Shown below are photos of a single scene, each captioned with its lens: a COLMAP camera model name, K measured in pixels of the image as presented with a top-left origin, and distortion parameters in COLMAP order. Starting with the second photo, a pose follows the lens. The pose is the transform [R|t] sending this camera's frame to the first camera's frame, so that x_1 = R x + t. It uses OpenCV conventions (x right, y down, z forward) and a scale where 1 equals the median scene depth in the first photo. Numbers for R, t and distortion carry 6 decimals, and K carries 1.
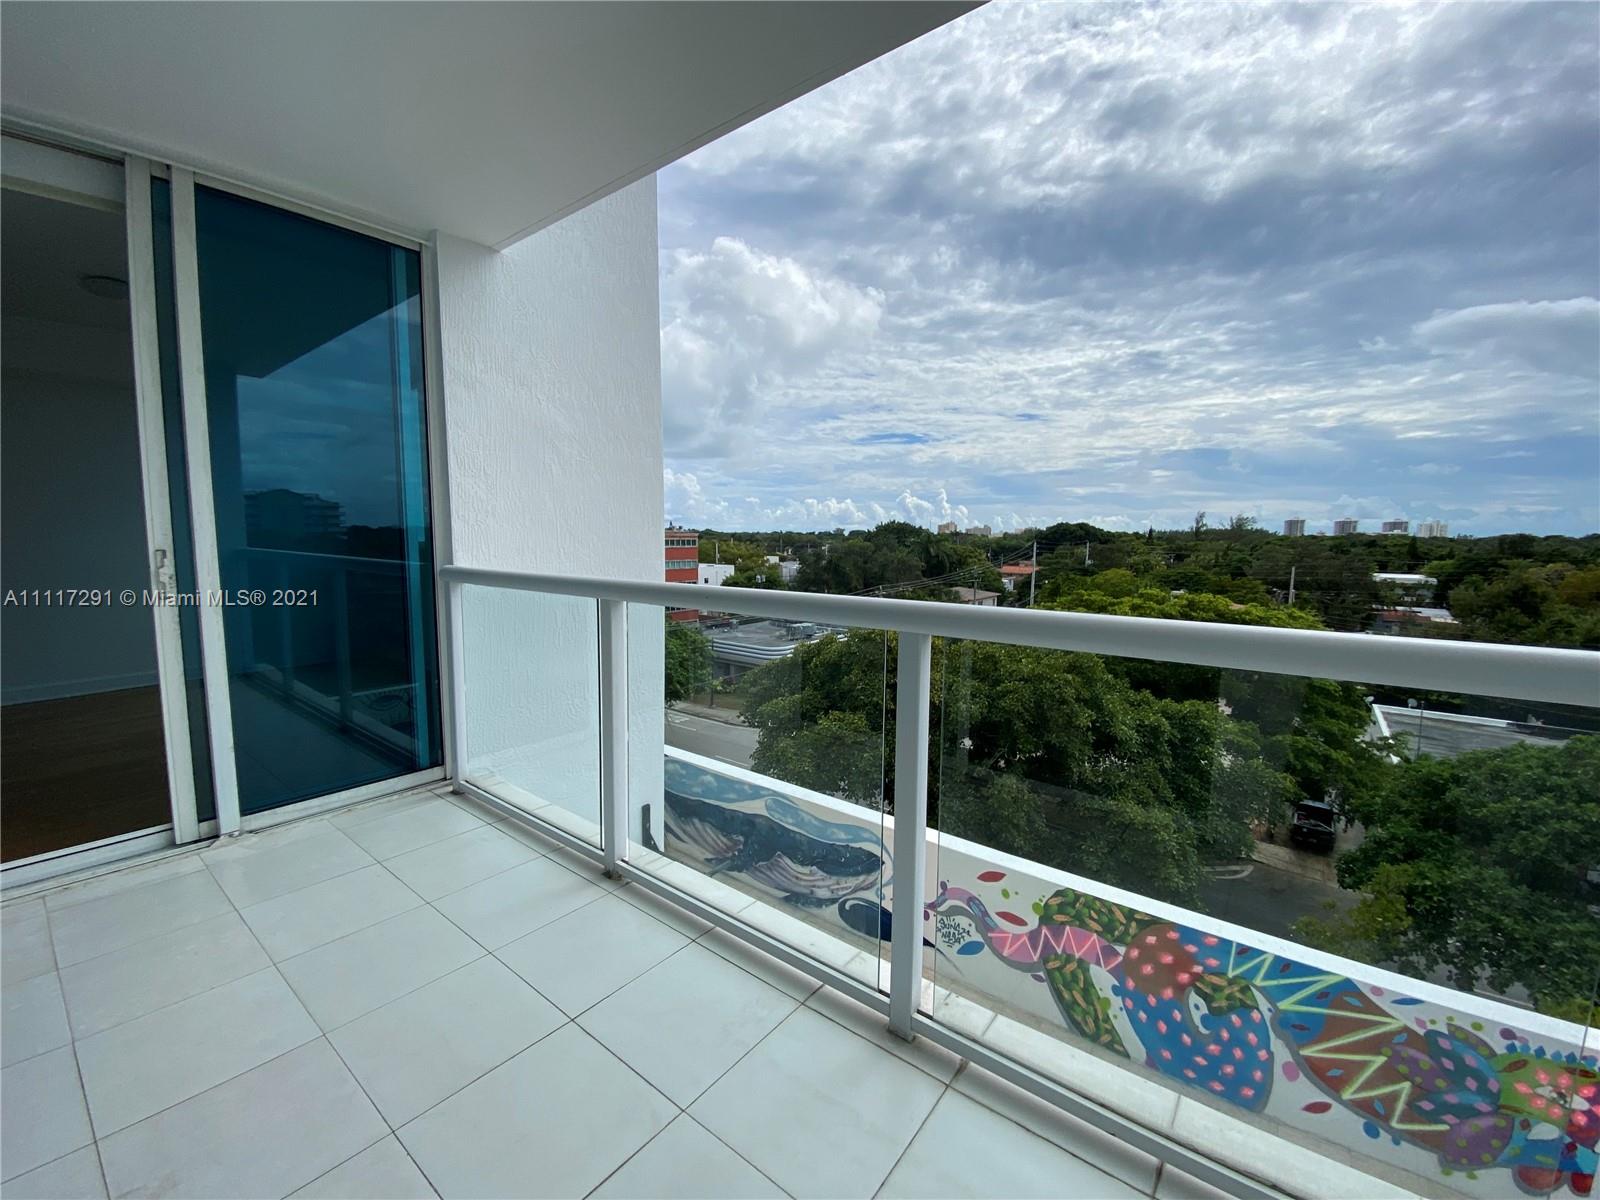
lens RADIAL K [[656.3, 0, 800.0], [0, 656.3, 600.0], [0, 0, 1]] dist [0.026253, -0.022285]
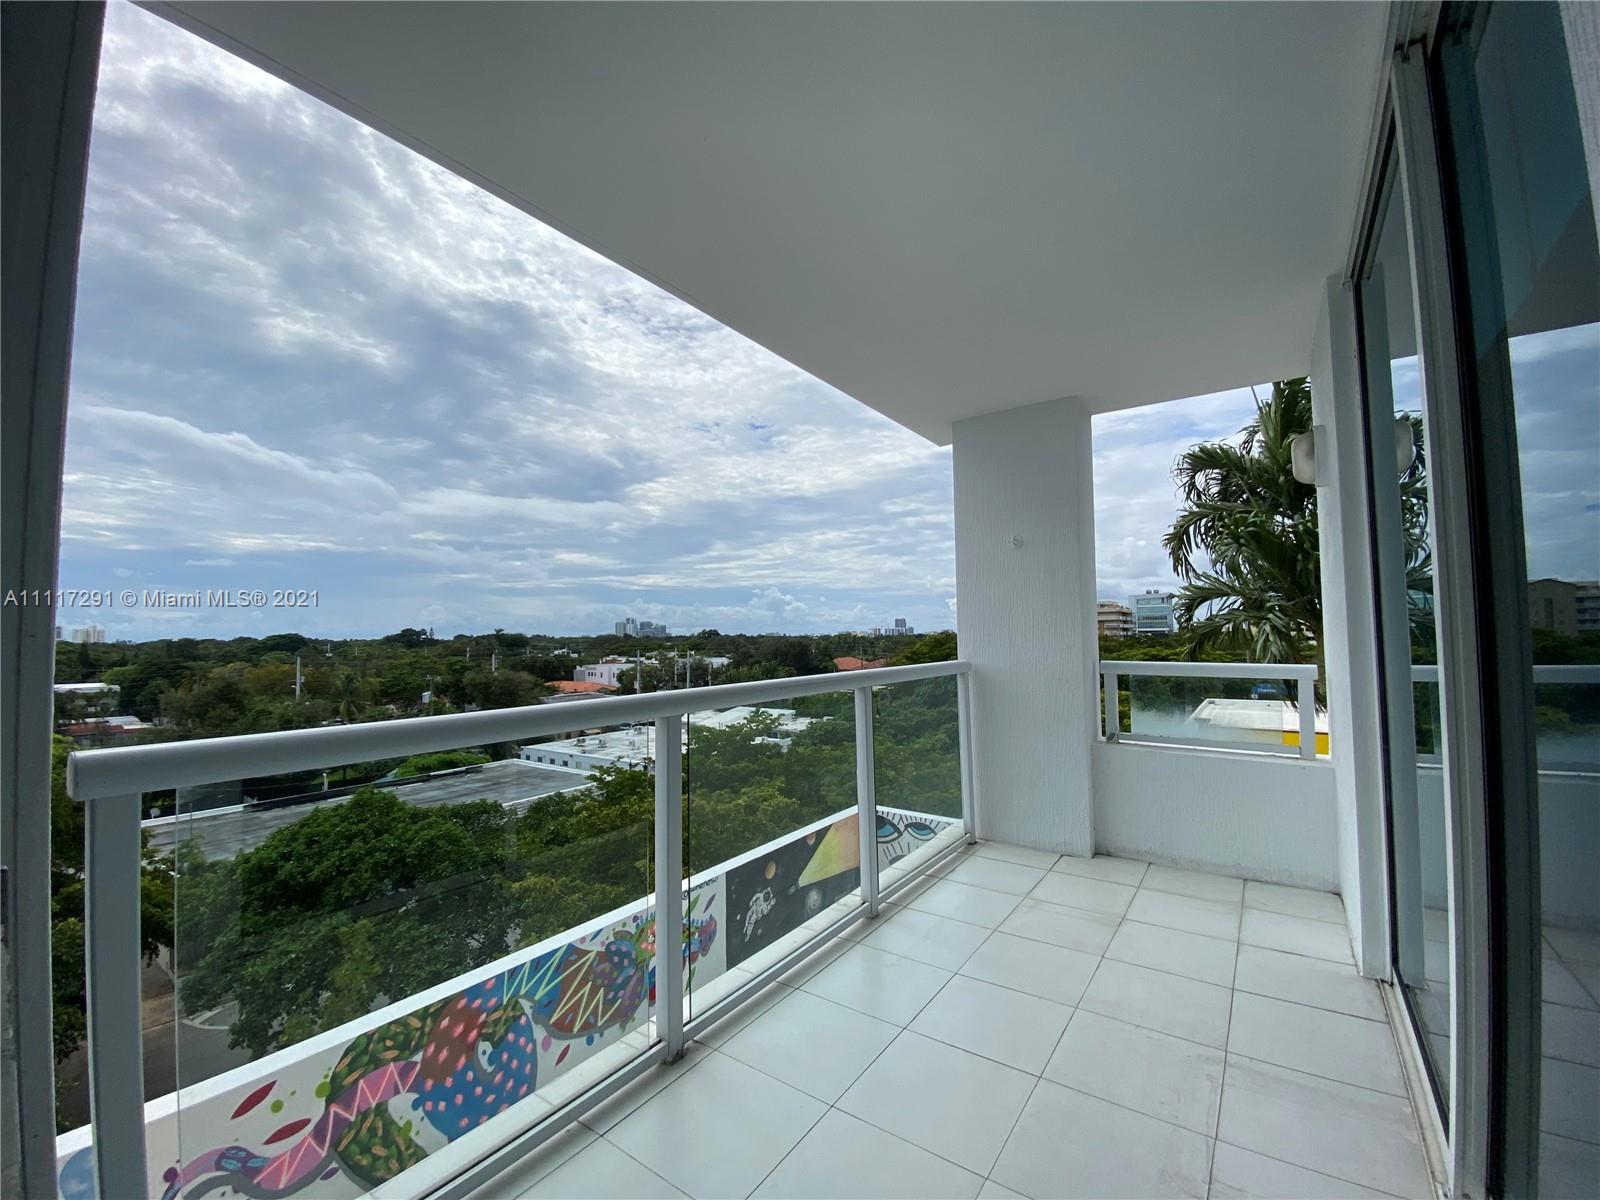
lens RADIAL K [[656.3, 0, 800.0], [0, 656.3, 600.0], [0, 0, 1]] dist [0.026253, -0.022285]
pose [[-0.040181, 0.046318, 0.998118, -0.551977], [0.112713, 0.992759, -0.041531, -0.045027], [-0.992815, 0.110832, -0.045111, 0.397999]]
